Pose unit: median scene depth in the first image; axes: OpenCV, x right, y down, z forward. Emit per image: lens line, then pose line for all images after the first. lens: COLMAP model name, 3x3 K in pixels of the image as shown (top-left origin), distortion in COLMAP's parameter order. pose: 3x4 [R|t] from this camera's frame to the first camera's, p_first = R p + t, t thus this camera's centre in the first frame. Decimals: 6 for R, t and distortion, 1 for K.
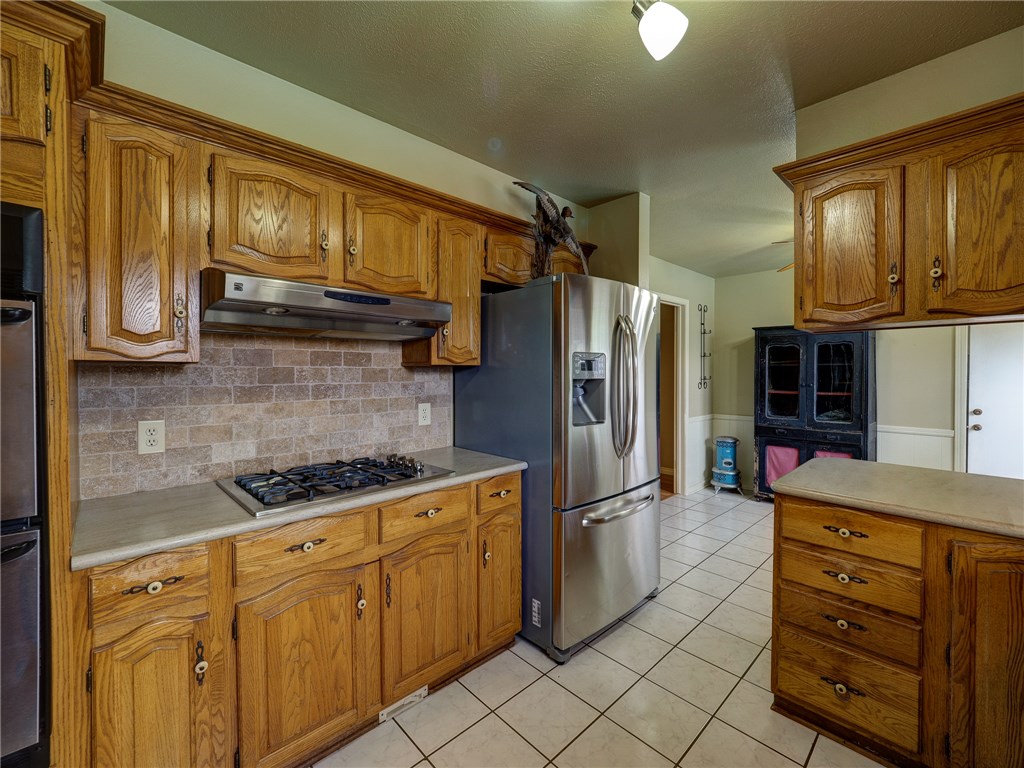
lens RADIAL K [[441.5, 0, 510.4], [0, 441.5, 379.1], [0, 0, 1]] dist [-0.001112, -0.002311]
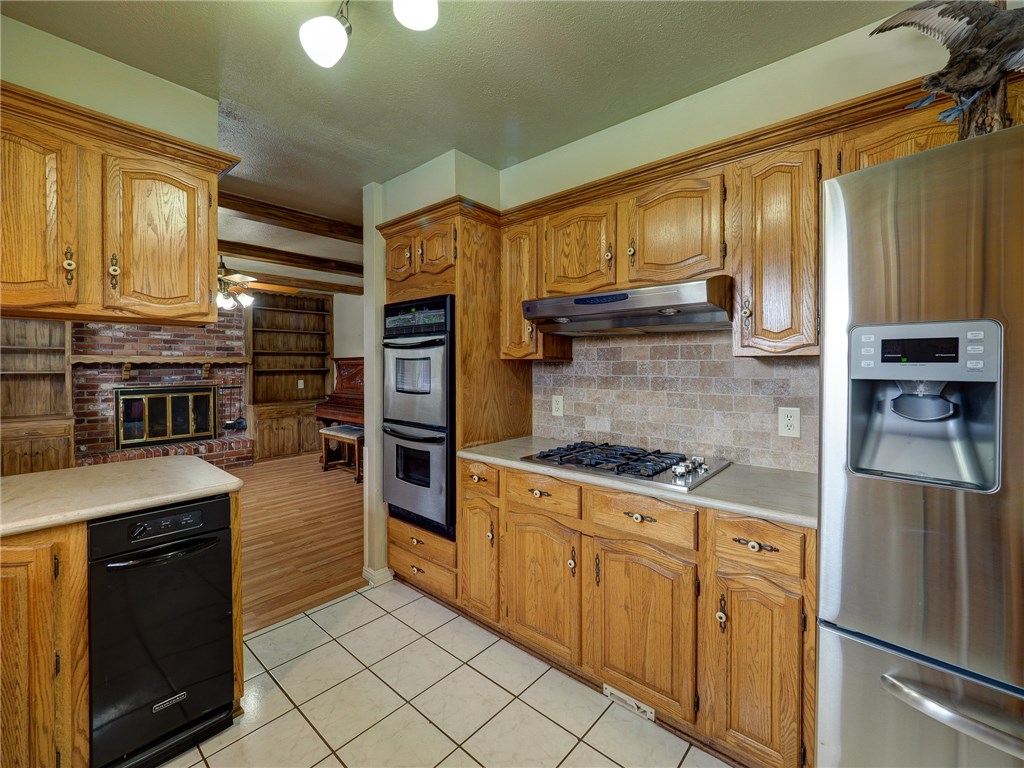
lens RADIAL K [[441.5, 0, 511.6], [0, 441.5, 370.8], [0, 0, 1]] dist [-0.001112, -0.002311]
pose [[0.072083, 0.012287, -0.997323, 0.686217], [-0.016597, 0.999800, 0.011118, -0.009633], [0.997261, 0.015751, 0.072273, 0.633092]]
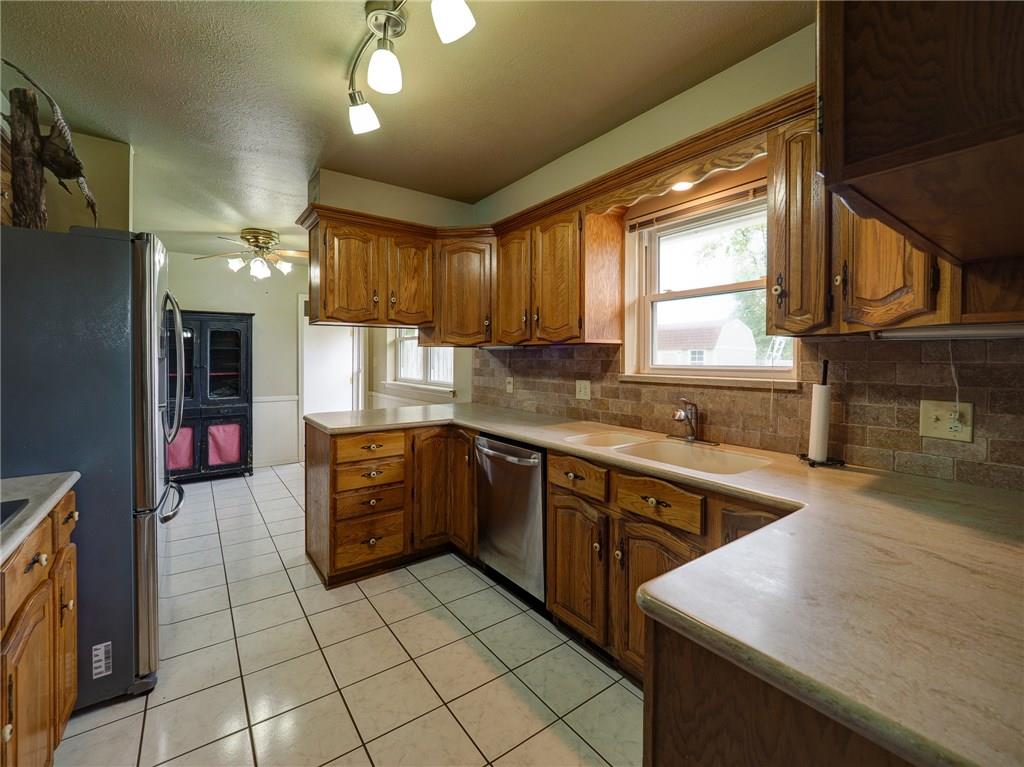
lens RADIAL K [[441.5, 0, 515.9], [0, 441.5, 374.6], [0, 0, 1]] dist [-0.001112, -0.002311]
pose [[0.119406, -0.038863, 0.992085, -0.618569], [0.018777, 0.999143, 0.036879, 0.013381], [-0.992668, 0.014225, 0.120033, 0.182088]]
